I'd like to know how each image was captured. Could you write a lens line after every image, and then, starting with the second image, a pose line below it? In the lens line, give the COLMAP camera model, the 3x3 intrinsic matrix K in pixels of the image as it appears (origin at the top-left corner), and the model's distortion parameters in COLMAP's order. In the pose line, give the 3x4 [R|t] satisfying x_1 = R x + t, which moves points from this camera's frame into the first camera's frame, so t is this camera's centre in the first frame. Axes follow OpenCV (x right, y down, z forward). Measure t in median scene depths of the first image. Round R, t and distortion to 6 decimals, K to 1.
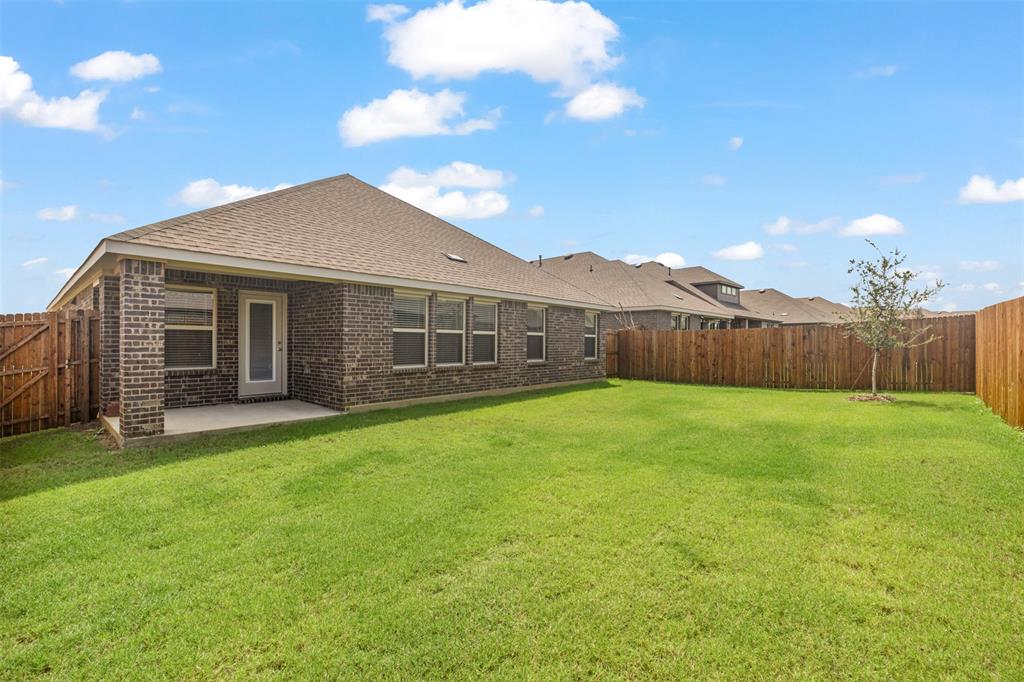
lens RADIAL K [[433.1, 0, 512.0], [0, 433.1, 341.0], [0, 0, 1]] dist [0.001742, -0.000143]
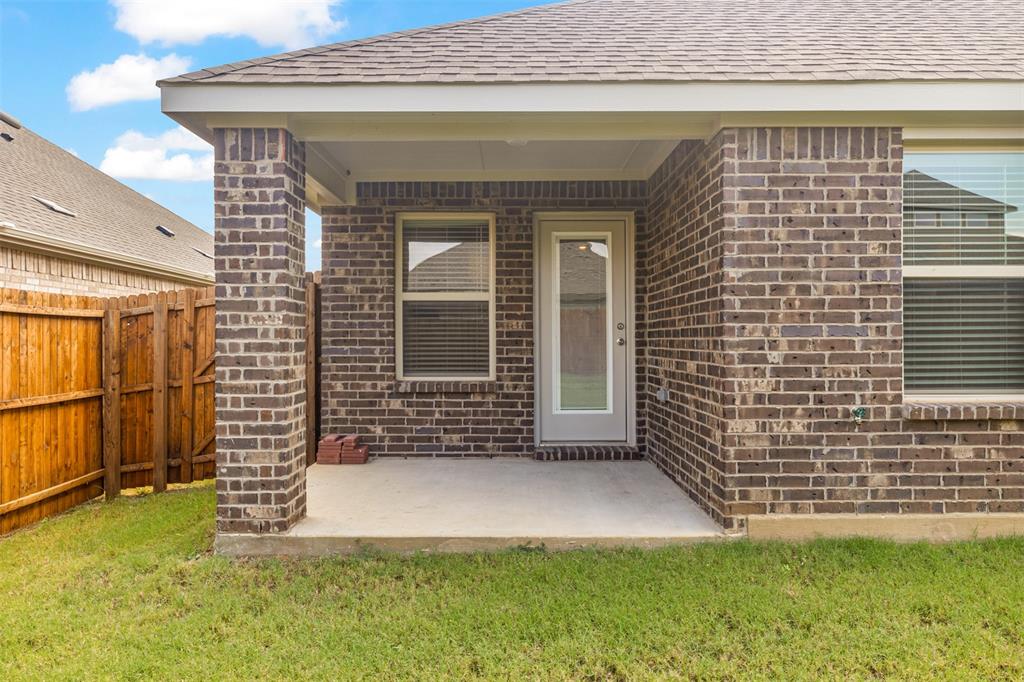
lens RADIAL K [[672.5, 0, 514.0], [0, 672.5, 338.4], [0, 0, 1]] dist [-0.000196, -0.000311]
pose [[0.670916, -0.010126, -0.741464, -0.119974], [0.008132, 0.999947, -0.006299, 0.022330], [0.741489, -0.001803, 0.670963, 0.527205]]
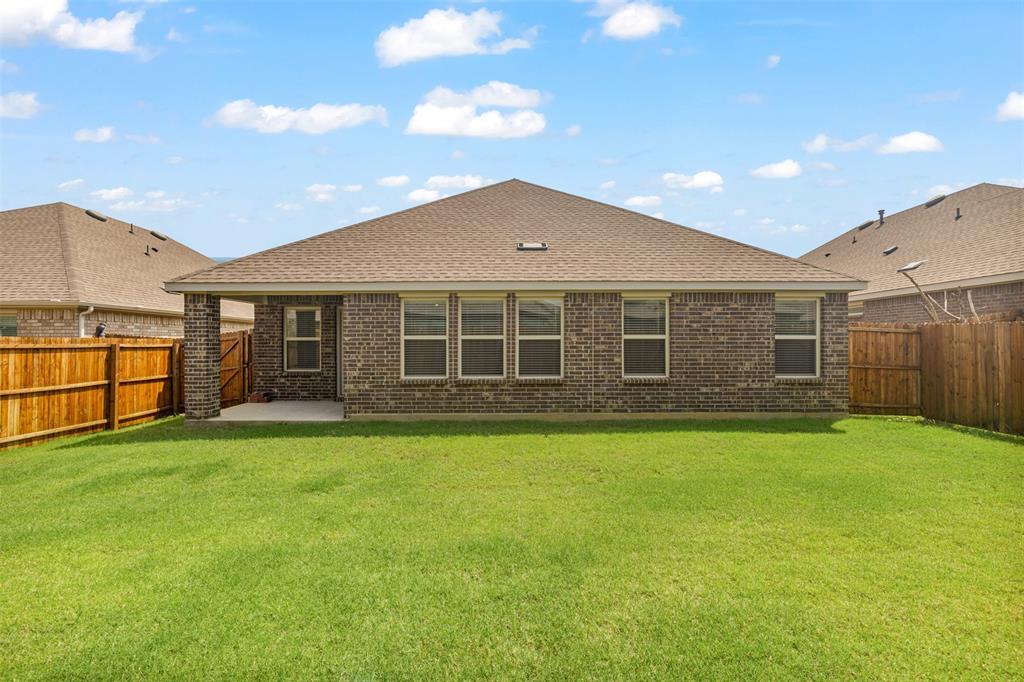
lens RADIAL K [[433.1, 0, 512.0], [0, 433.1, 341.0], [0, 0, 1]] dist [0.001742, -0.000143]
pose [[0.671676, -0.010014, -0.740777, 0.618309], [0.007746, 0.999949, -0.006494, -0.011049], [0.740805, -0.001377, 0.671719, 0.579529]]
